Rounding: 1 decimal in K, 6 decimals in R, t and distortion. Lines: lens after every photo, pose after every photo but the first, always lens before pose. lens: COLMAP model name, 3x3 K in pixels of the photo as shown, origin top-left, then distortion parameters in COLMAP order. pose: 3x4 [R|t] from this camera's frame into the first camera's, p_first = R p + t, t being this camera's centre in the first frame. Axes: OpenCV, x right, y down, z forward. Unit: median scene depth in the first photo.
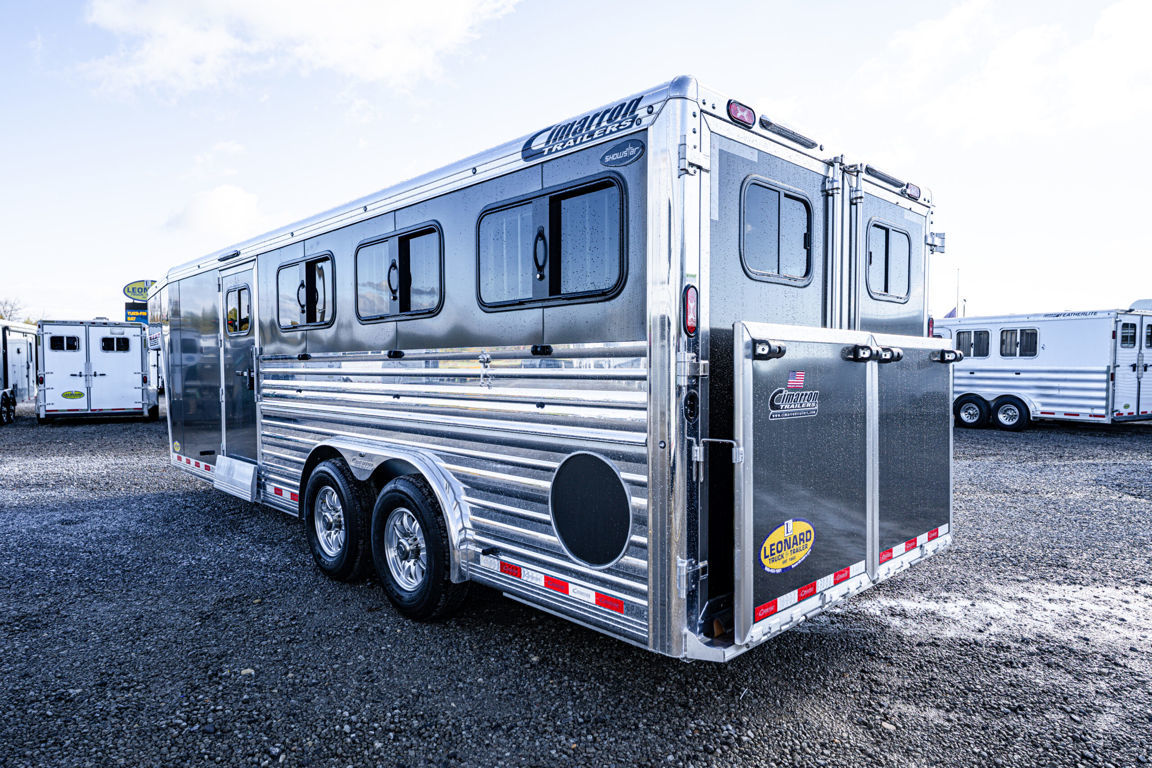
lens RADIAL K [[704.0, 0, 573.5], [0, 704.0, 398.7], [0, 0, 1]] dist [0.039200, 0.000450]
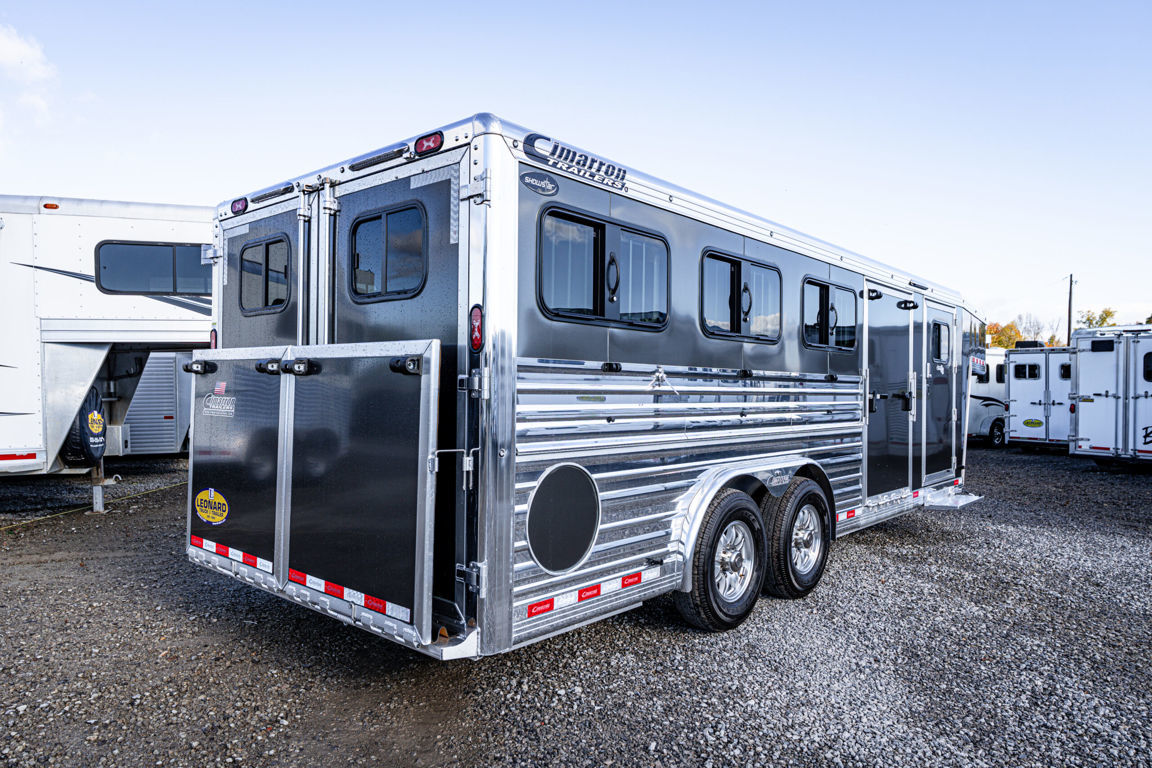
lens RADIAL K [[752.9, 0, 576.0], [0, 752.9, 384.0], [0, 0, 1]] dist [-0.001067, 0.000013]
pose [[-0.102014, -0.000569, 0.994783, -1.126139], [0.027440, 0.999618, 0.003385, -0.047093], [-0.994404, 0.027642, -0.101959, 1.127684]]
